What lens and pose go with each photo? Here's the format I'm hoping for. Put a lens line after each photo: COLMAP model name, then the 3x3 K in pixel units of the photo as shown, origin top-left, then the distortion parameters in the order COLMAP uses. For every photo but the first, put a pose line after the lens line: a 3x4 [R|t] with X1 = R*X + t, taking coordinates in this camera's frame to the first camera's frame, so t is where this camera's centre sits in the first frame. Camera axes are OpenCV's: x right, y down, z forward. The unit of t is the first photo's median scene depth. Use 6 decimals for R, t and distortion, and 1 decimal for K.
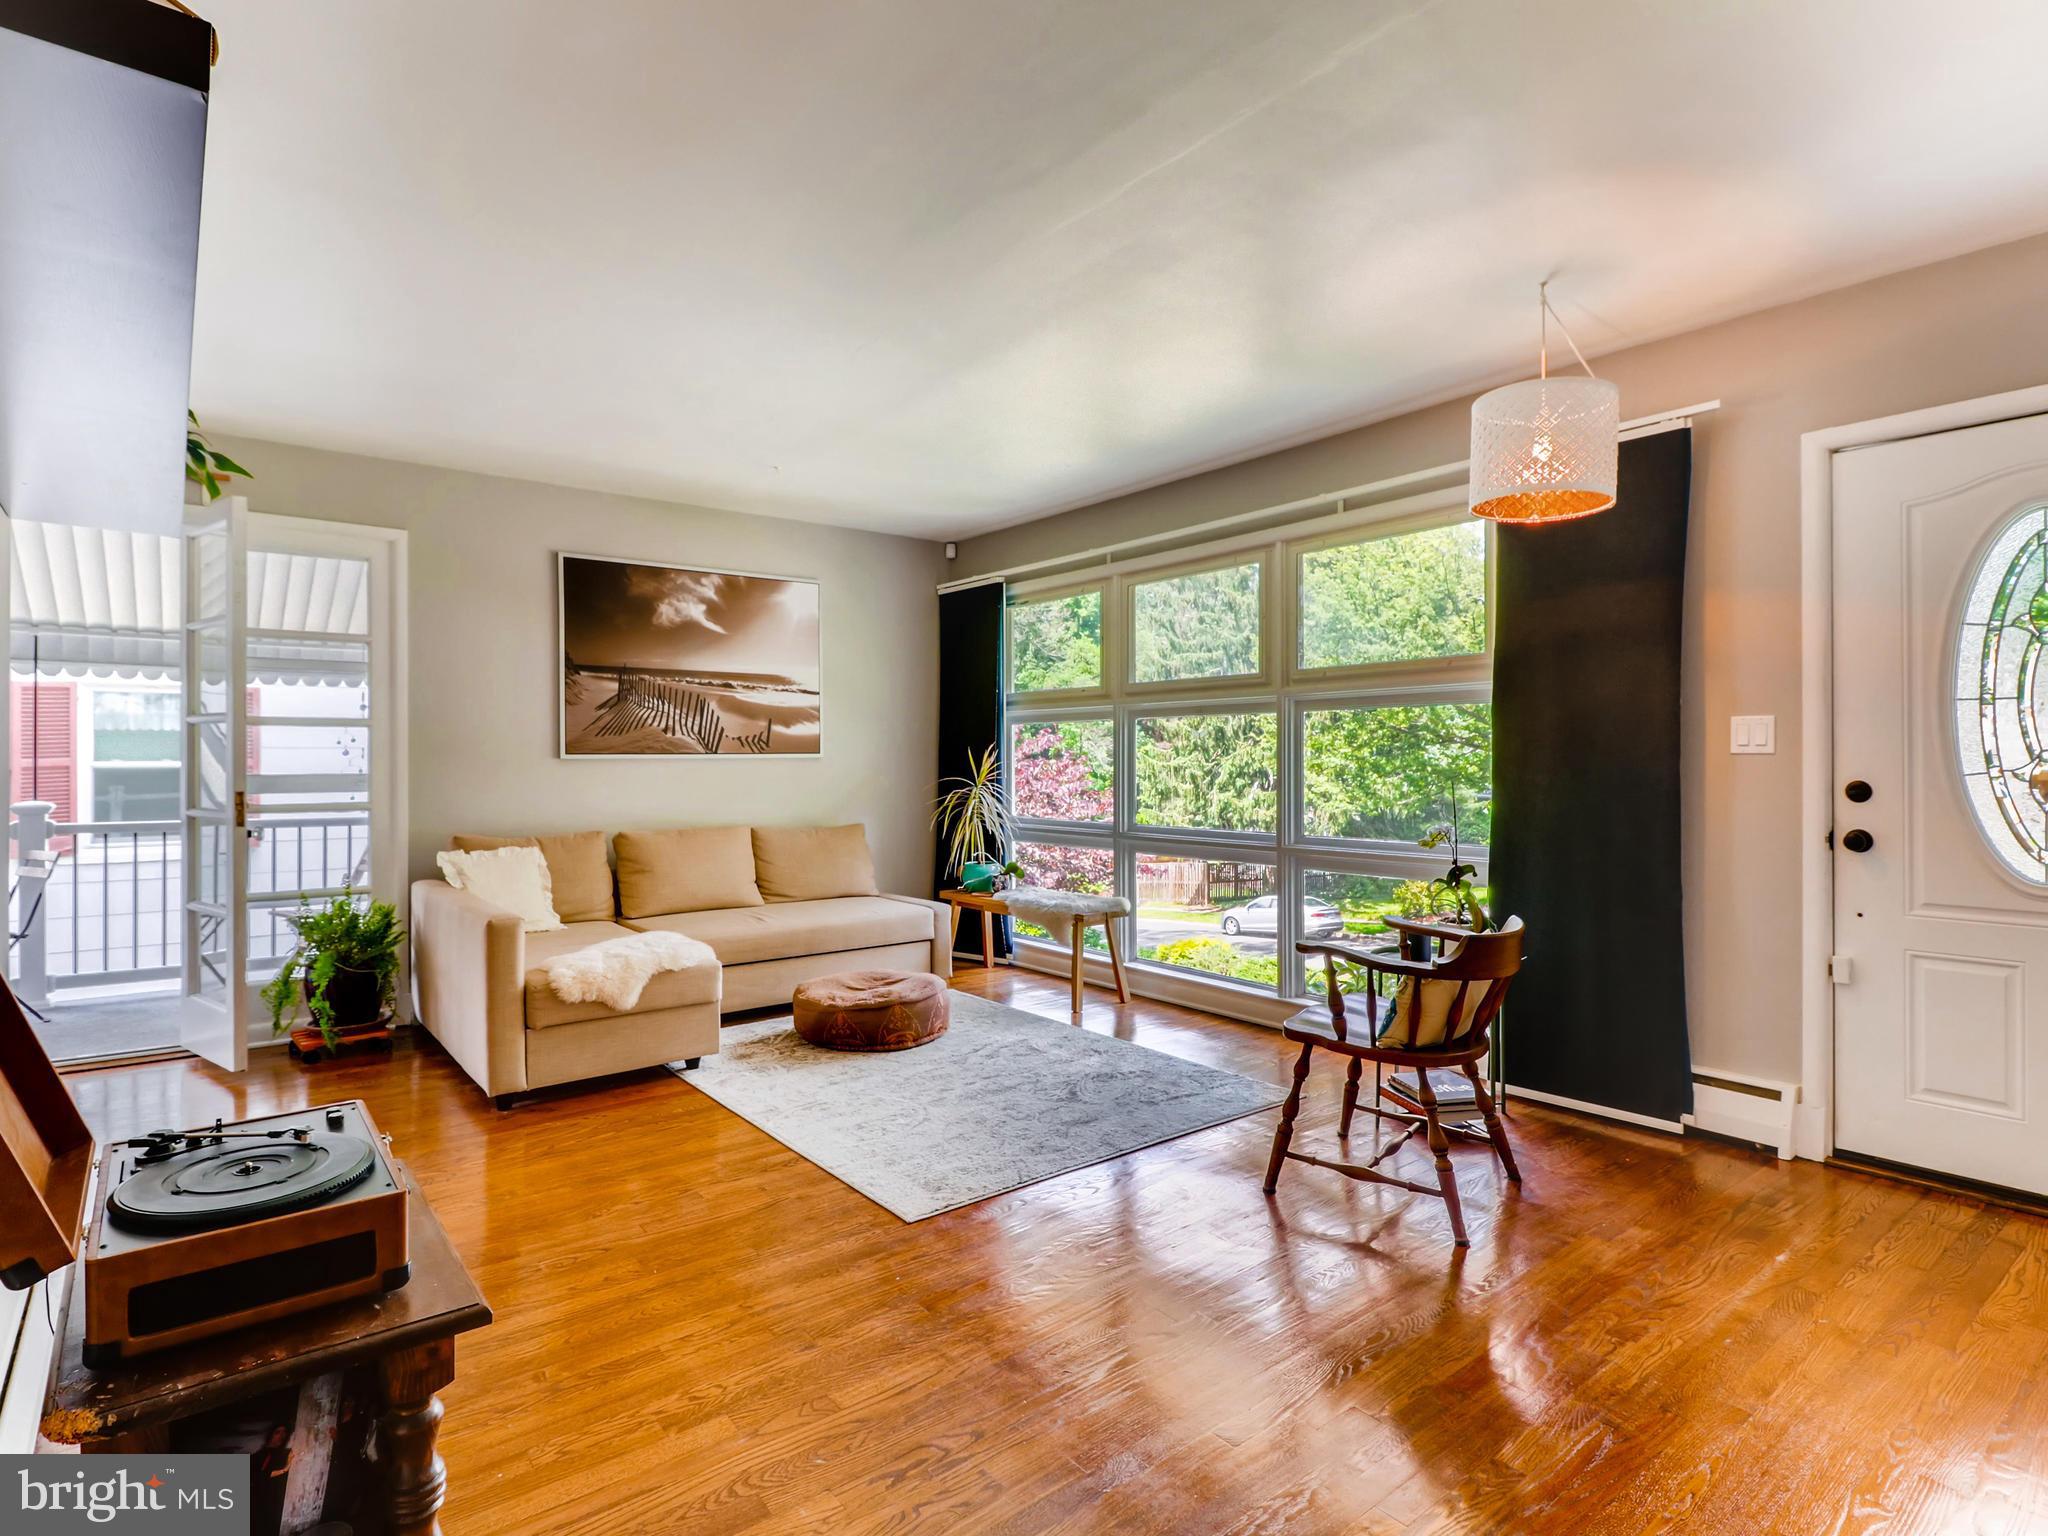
lens RADIAL K [[1055.3, 0, 1035.0], [0, 1055.3, 754.4], [0, 0, 1]] dist [0.004928, -0.001612]
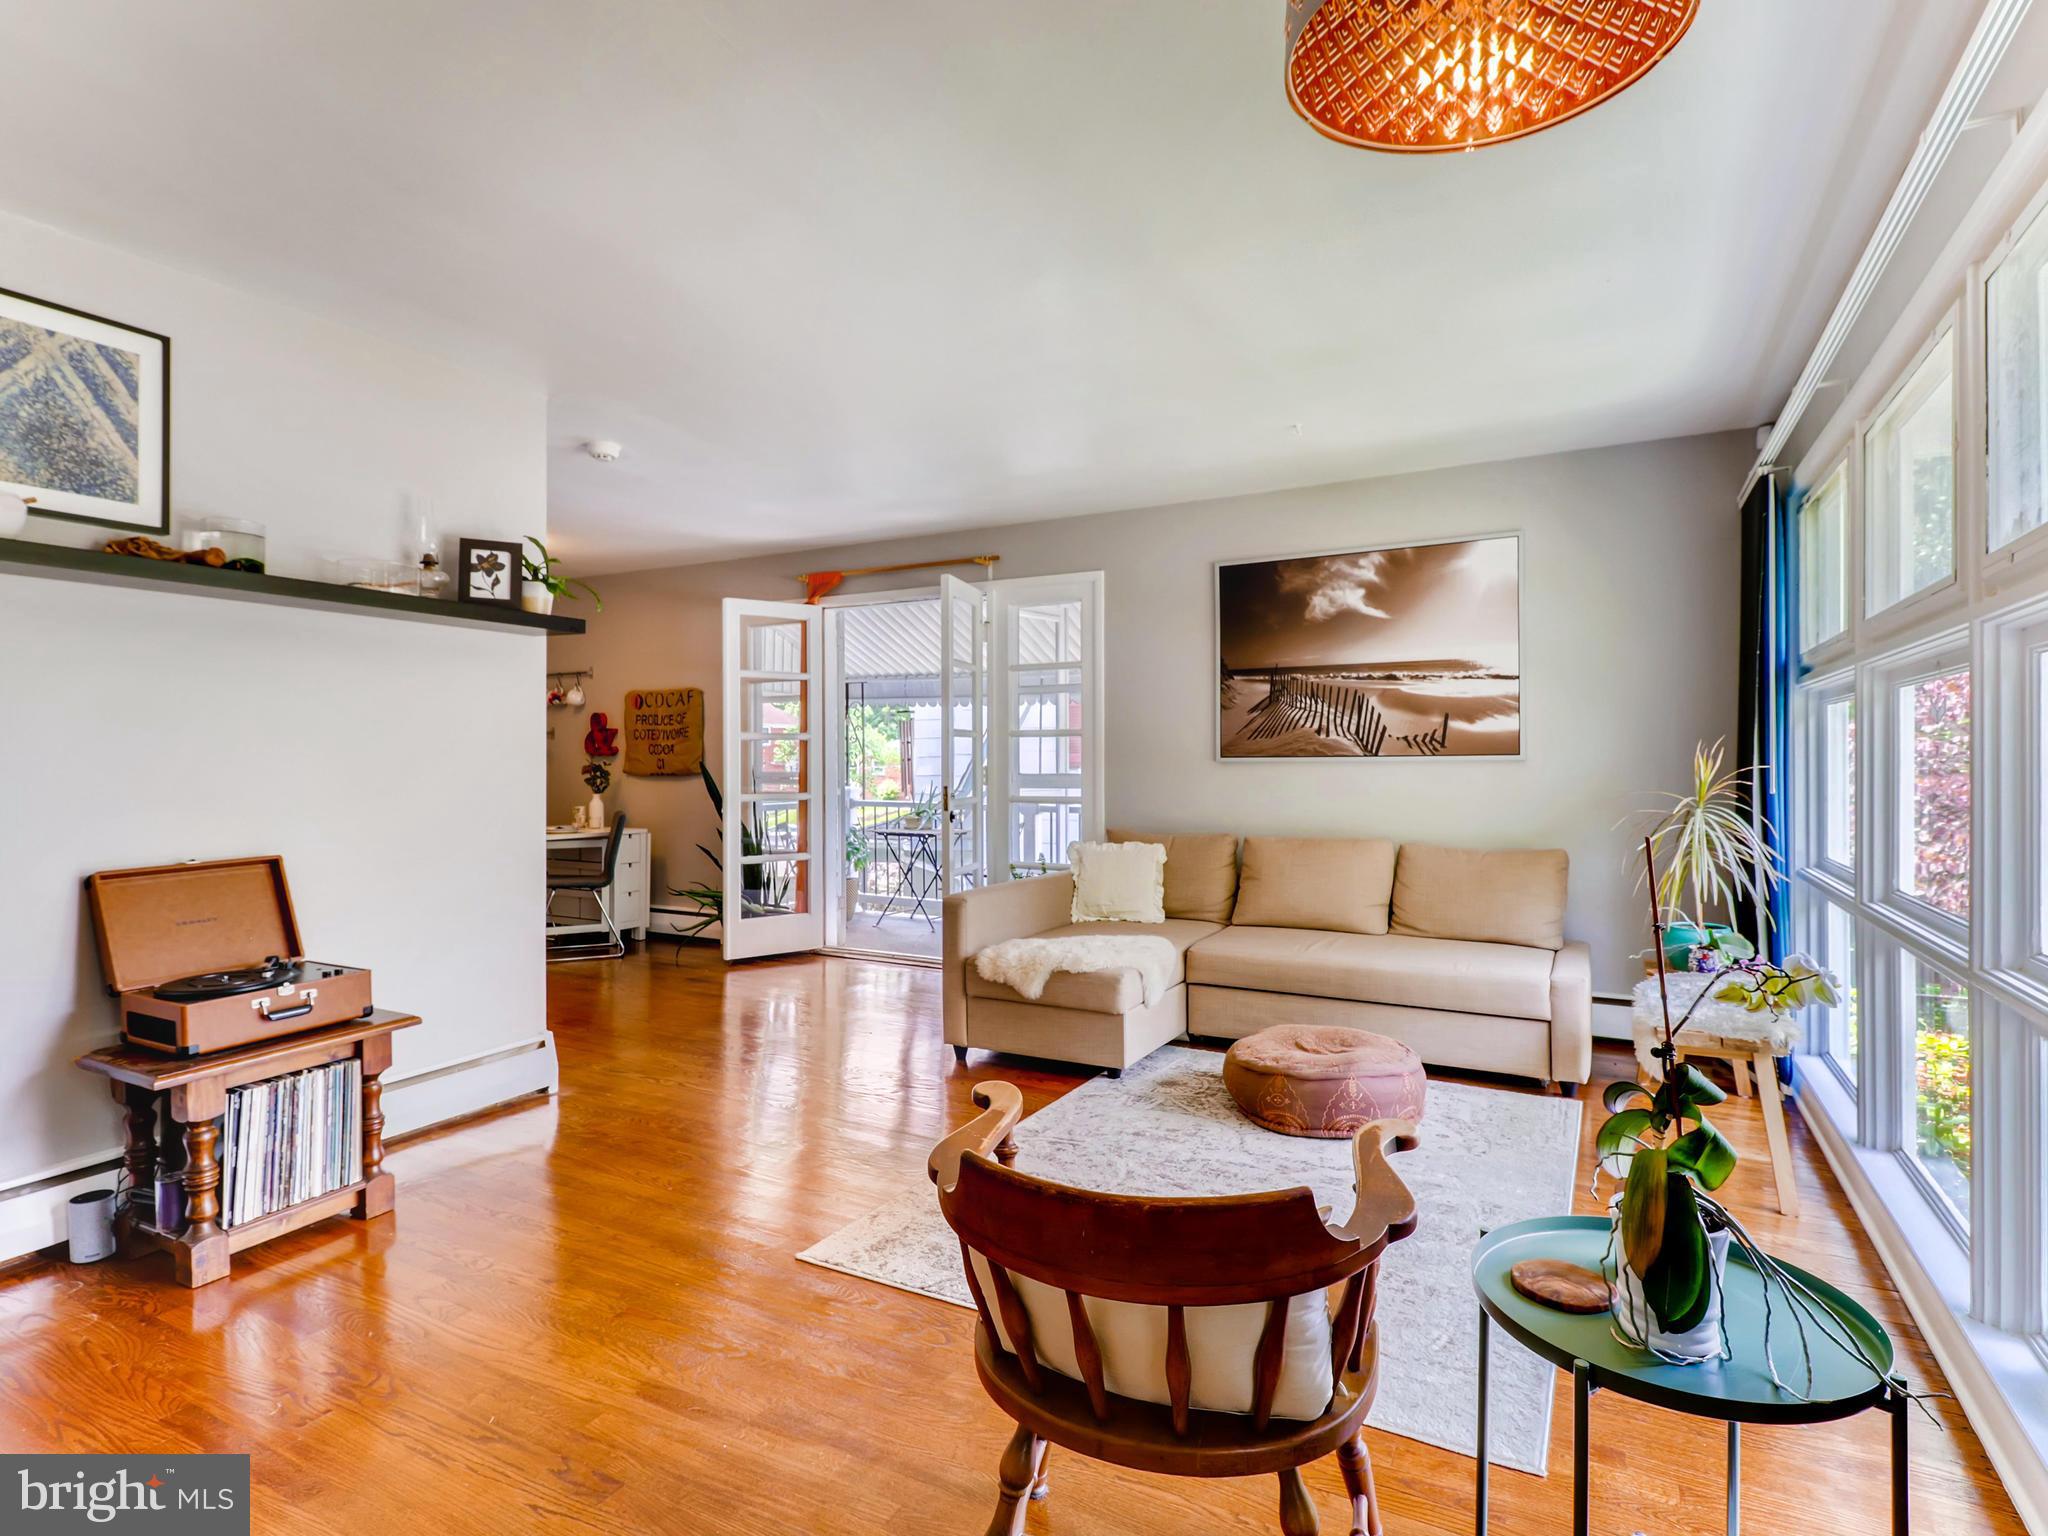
lens RADIAL K [[1047.6, 0, 1035.1], [0, 1047.6, 765.7], [0, 0, 1]] dist [0.013877, -0.015573]
pose [[0.386163, 0.005738, -0.922413, 0.415787], [0.006870, 0.999935, 0.009096, -0.002706], [0.922405, -0.009850, 0.386099, 0.420368]]
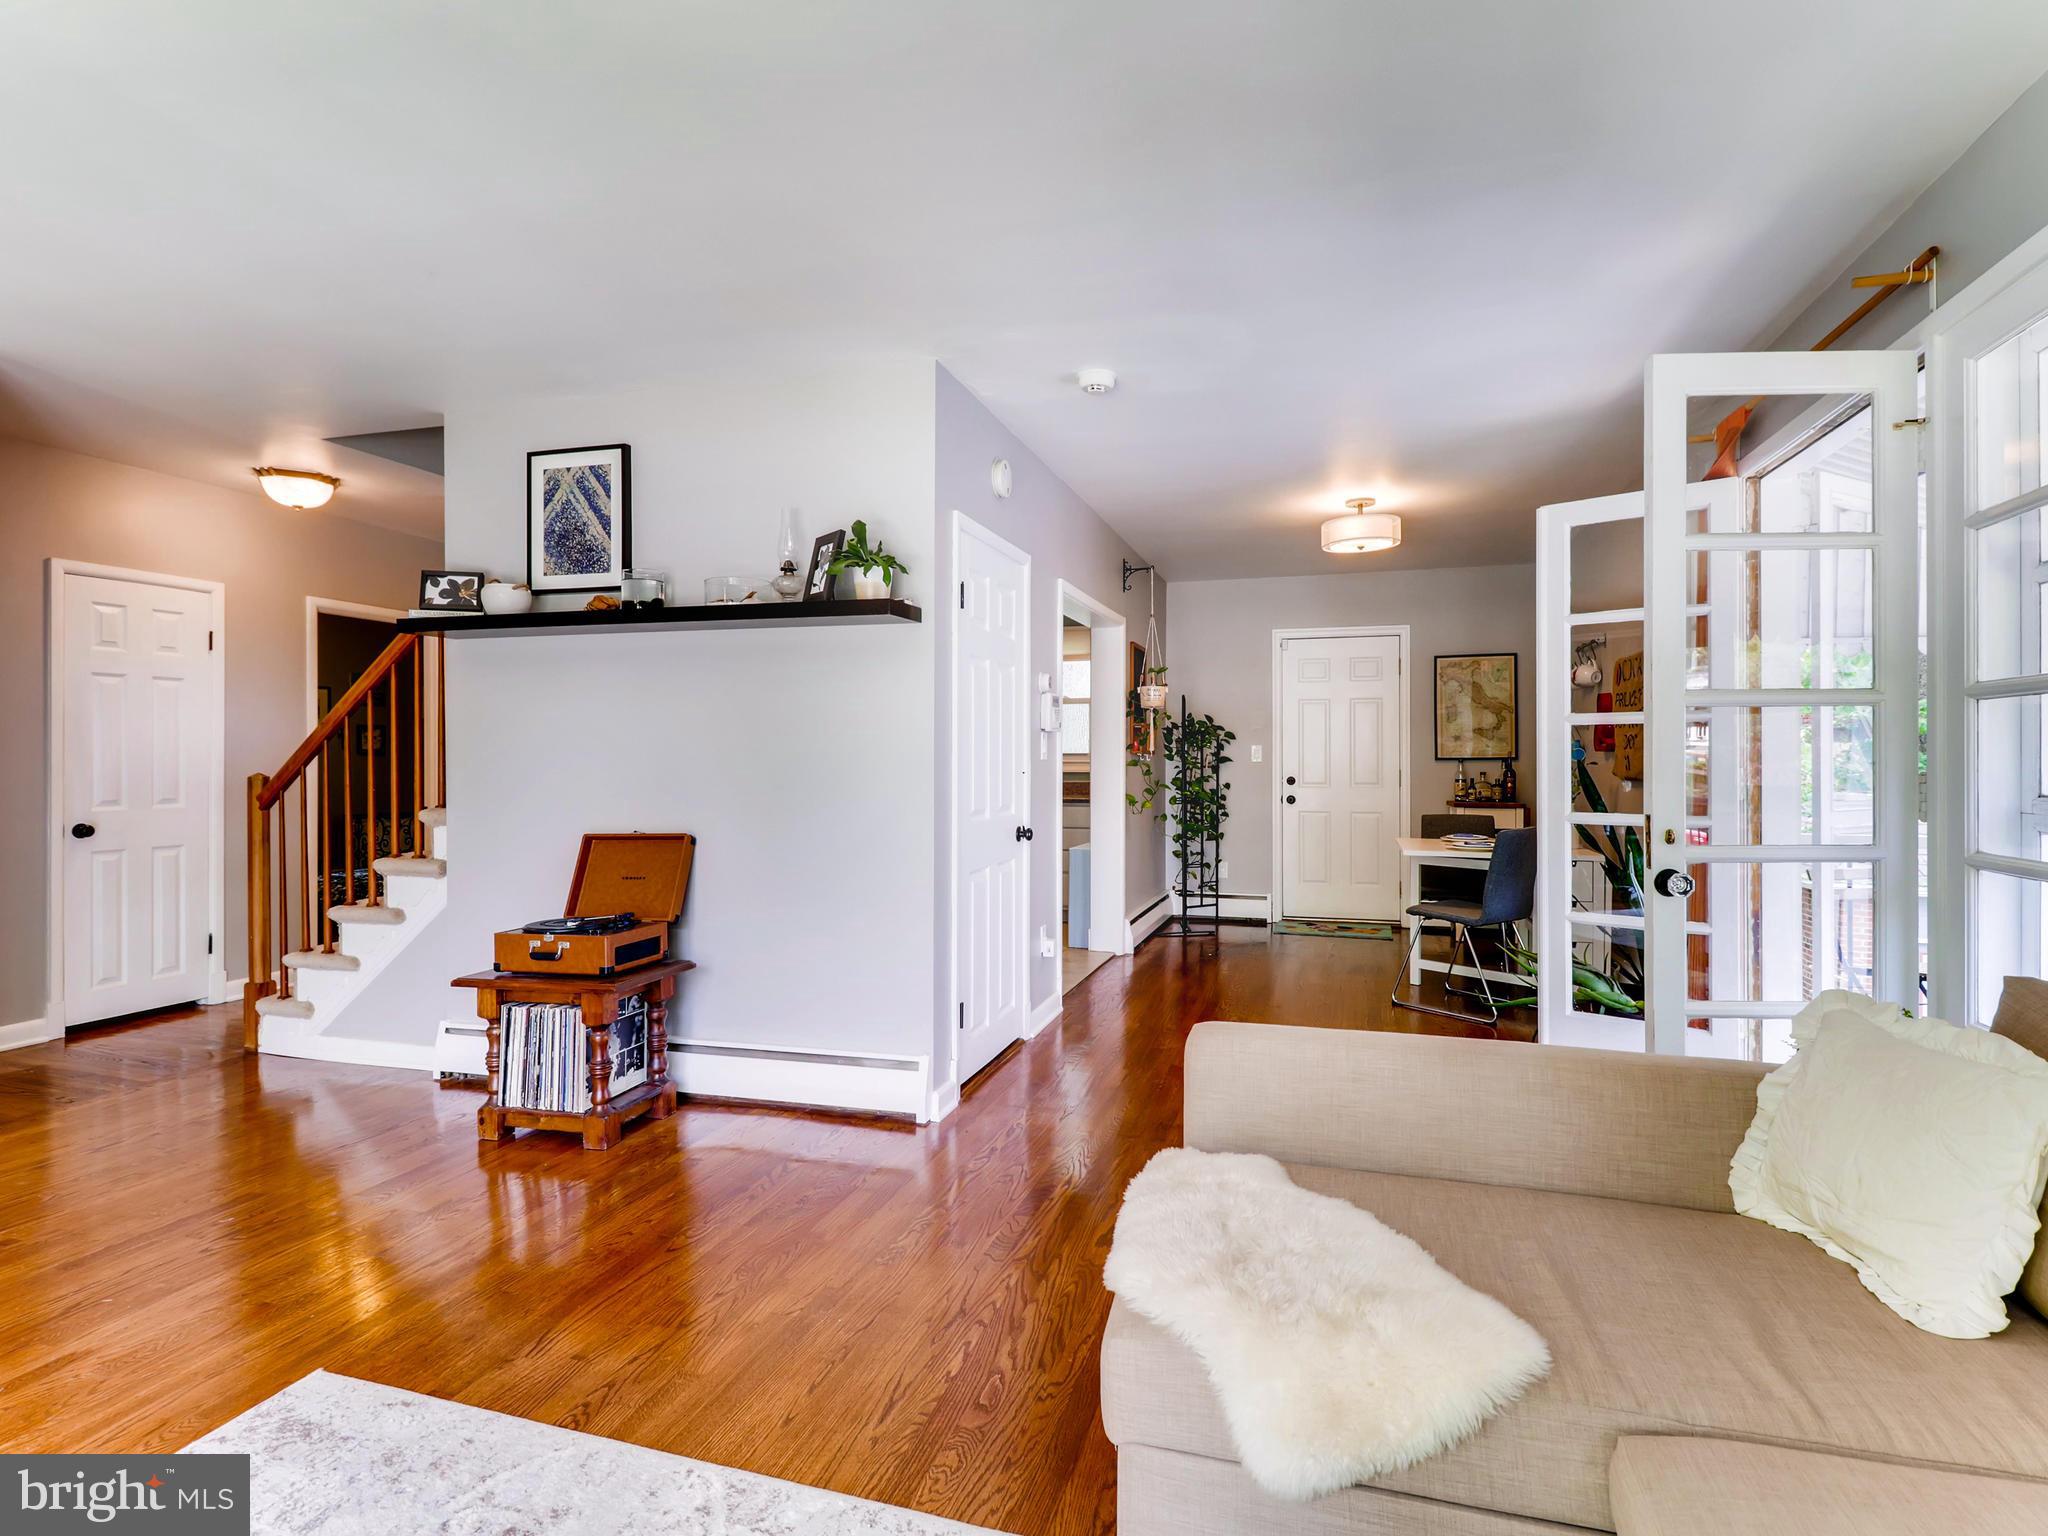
lens RADIAL K [[1055.3, 0, 1035.0], [0, 1055.3, 754.4], [0, 0, 1]] dist [0.004928, -0.001612]
pose [[-0.819001, 0.001189, -0.573790, -0.041895], [0.004811, 0.999977, -0.004794, -0.000347], [0.573771, -0.006687, -0.818988, 0.955658]]
